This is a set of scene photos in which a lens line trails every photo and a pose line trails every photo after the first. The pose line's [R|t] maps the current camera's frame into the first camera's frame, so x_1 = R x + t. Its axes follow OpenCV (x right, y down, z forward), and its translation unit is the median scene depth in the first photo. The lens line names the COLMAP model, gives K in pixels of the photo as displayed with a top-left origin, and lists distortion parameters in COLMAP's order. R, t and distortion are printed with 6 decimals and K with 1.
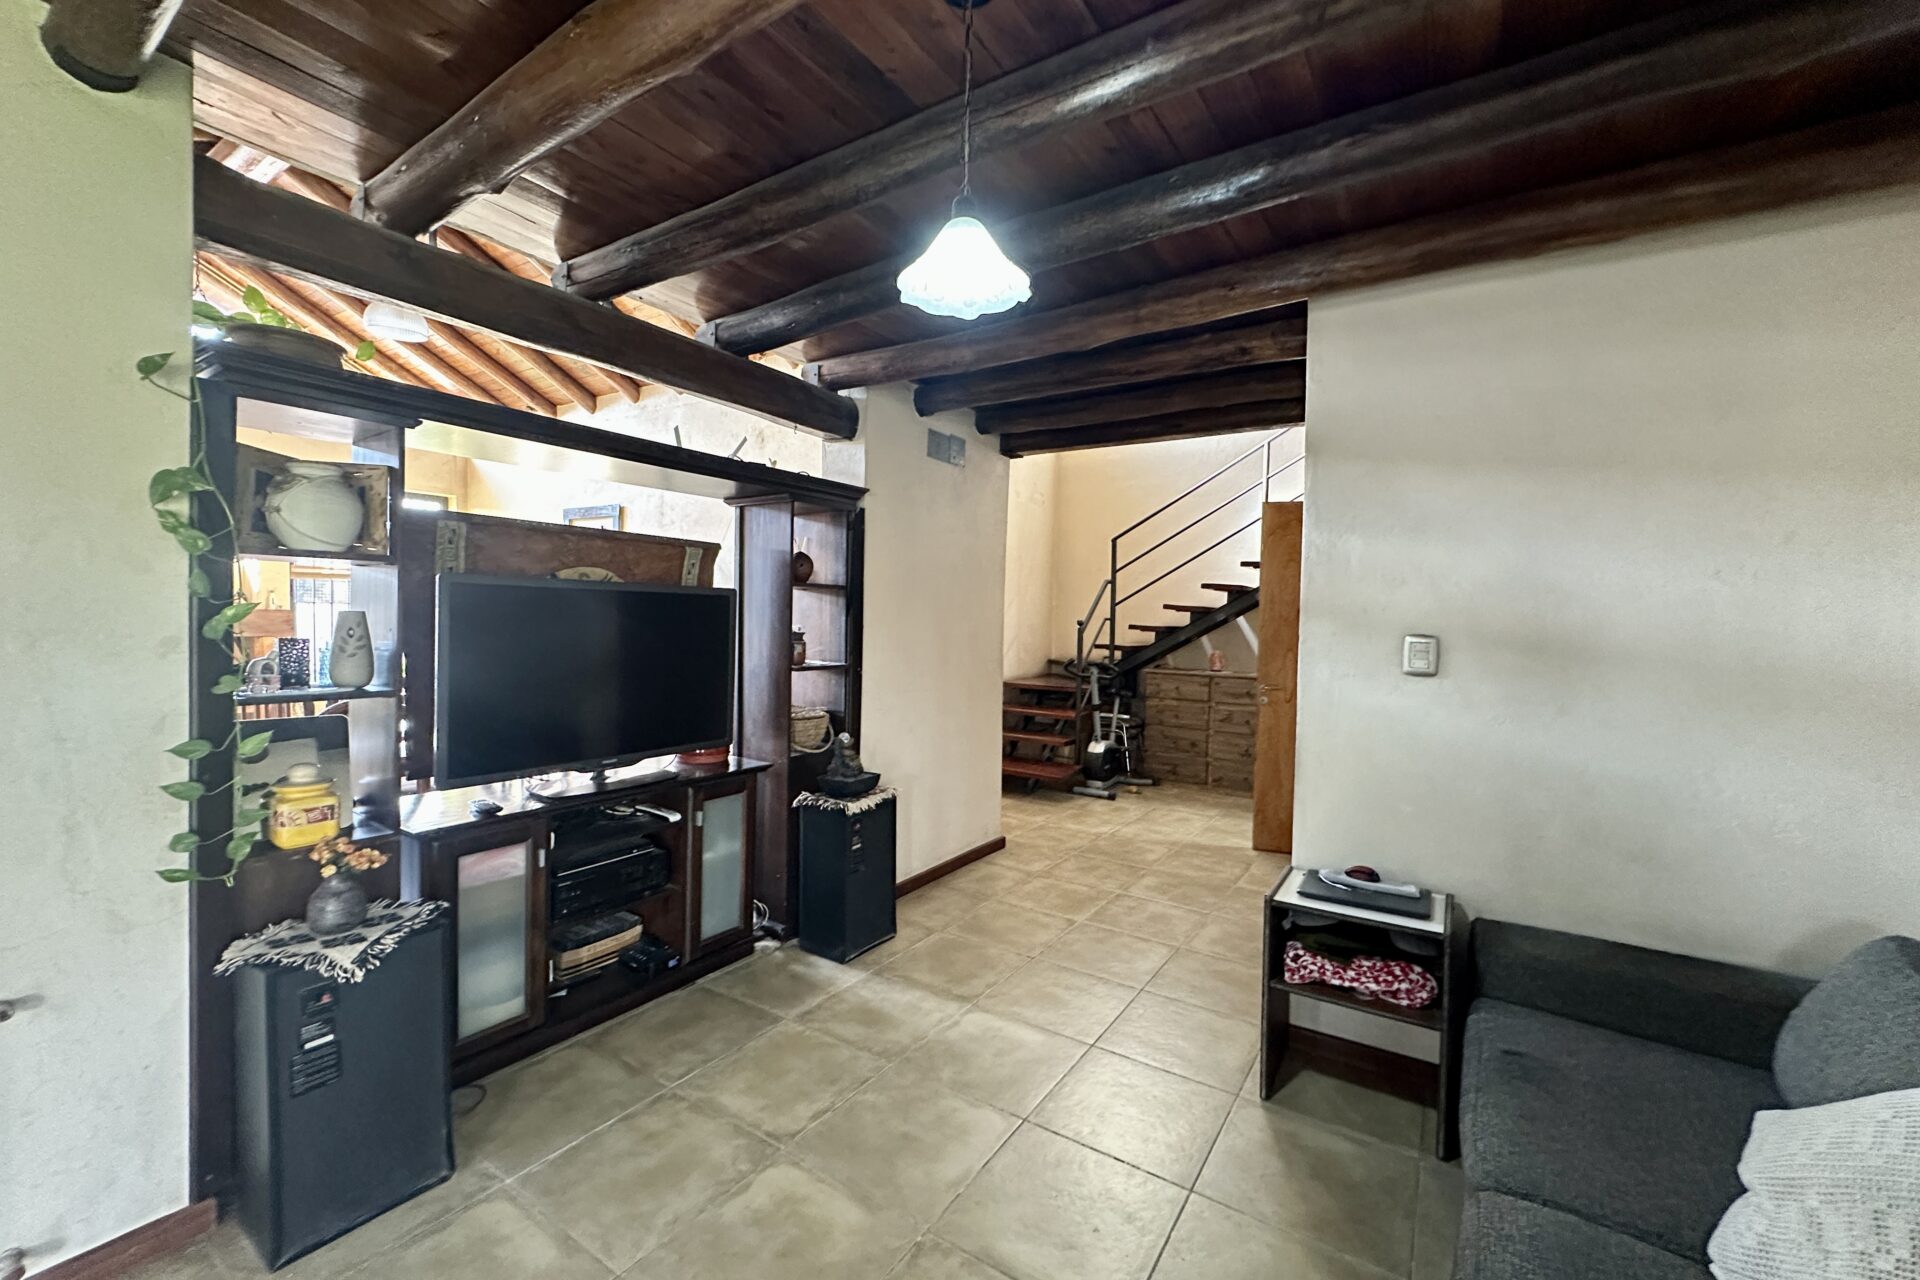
lens RADIAL K [[759.4, 0, 964.0], [0, 759.4, 637.1], [0, 0, 1]] dist [0.000137, 0.000173]
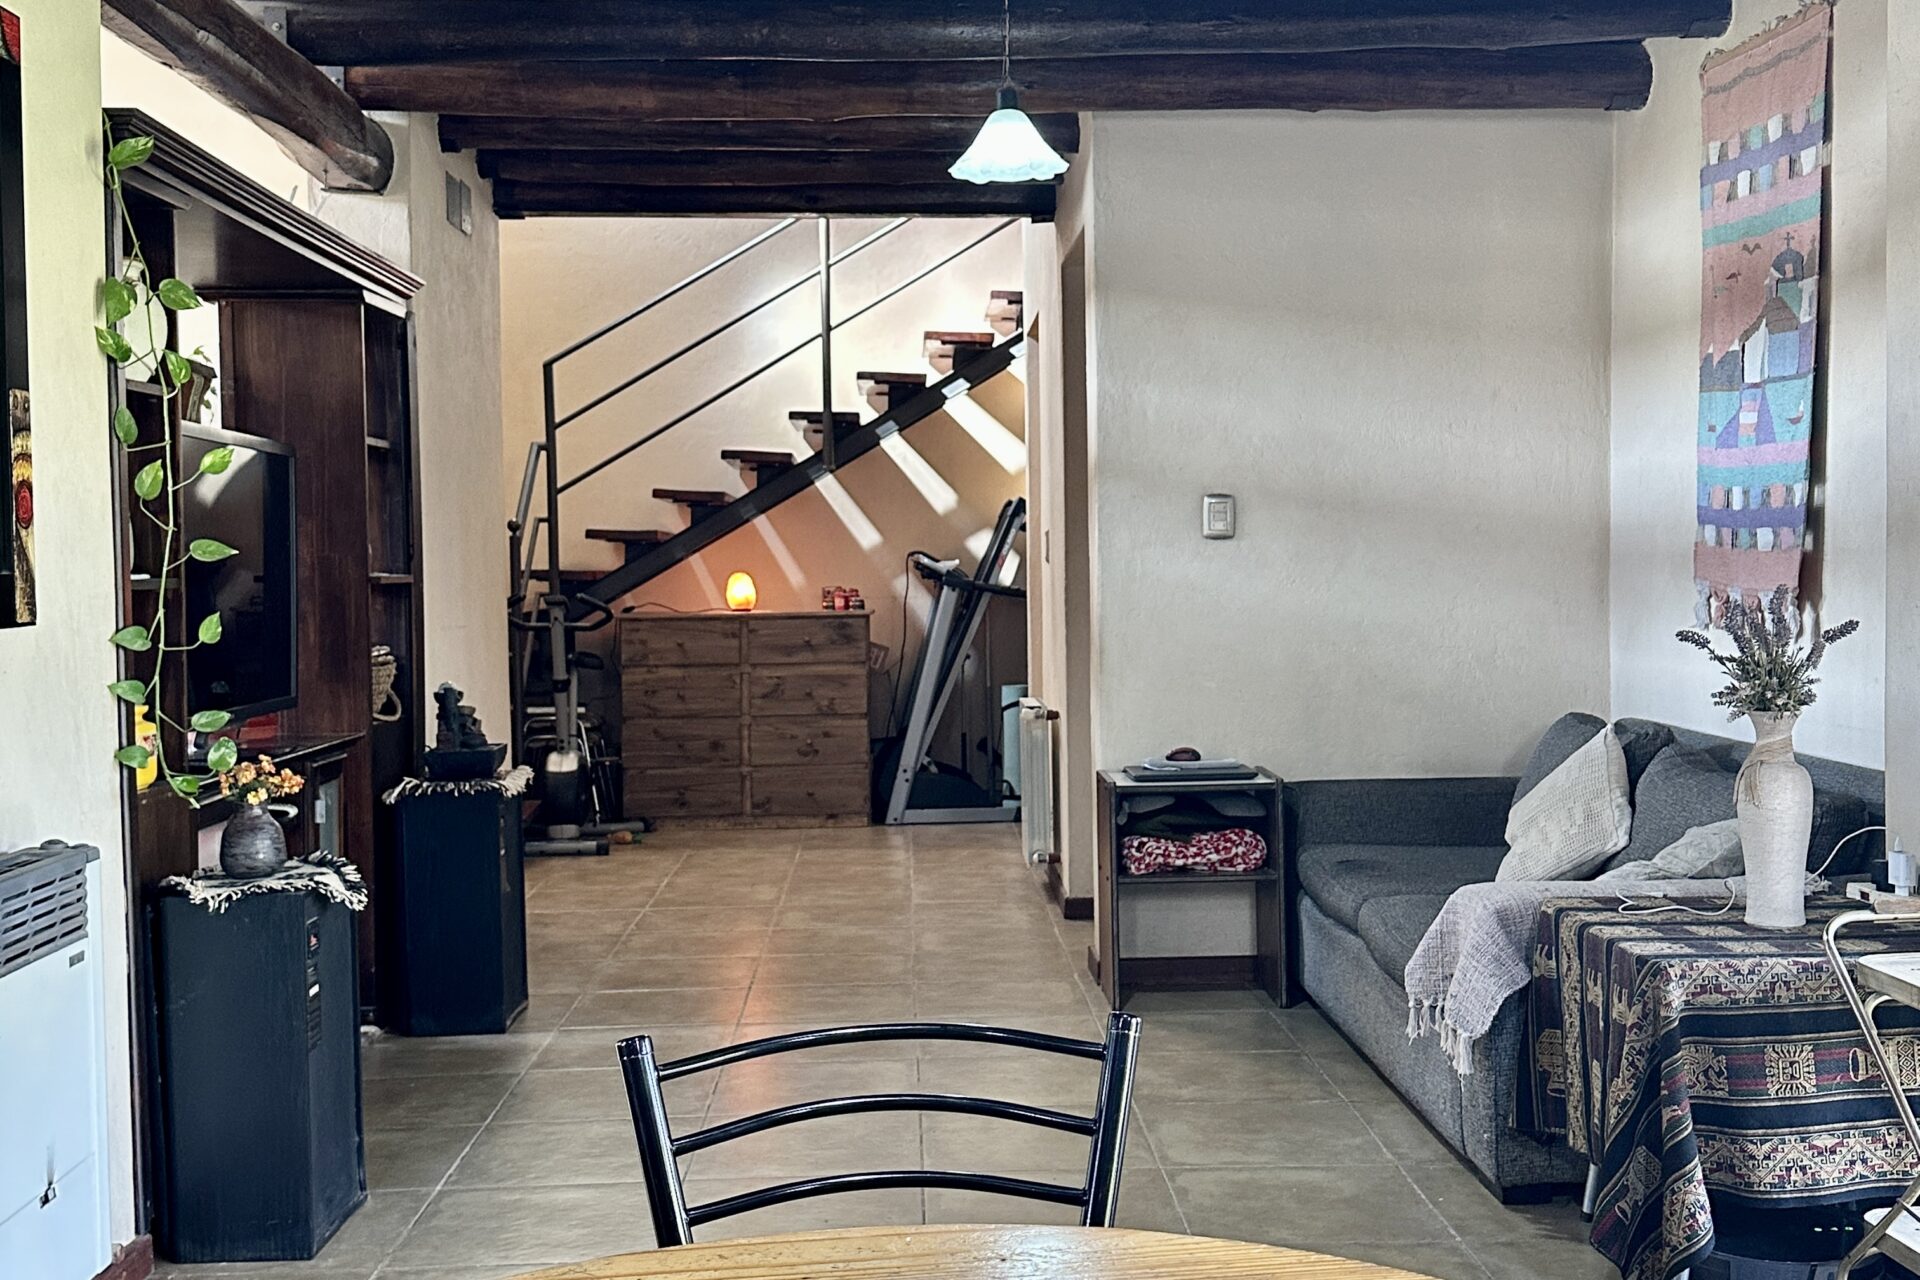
lens RADIAL K [[2069.5, 0, 959.1], [0, 2069.5, 640.3], [0, 0, 1]] dist [0.138506, 0.000000]
pose [[0.818505, -0.052202, 0.572123, -1.042495], [0.044914, 0.998630, 0.026861, 0.086575], [-0.572742, 0.003711, 0.819728, -0.833369]]
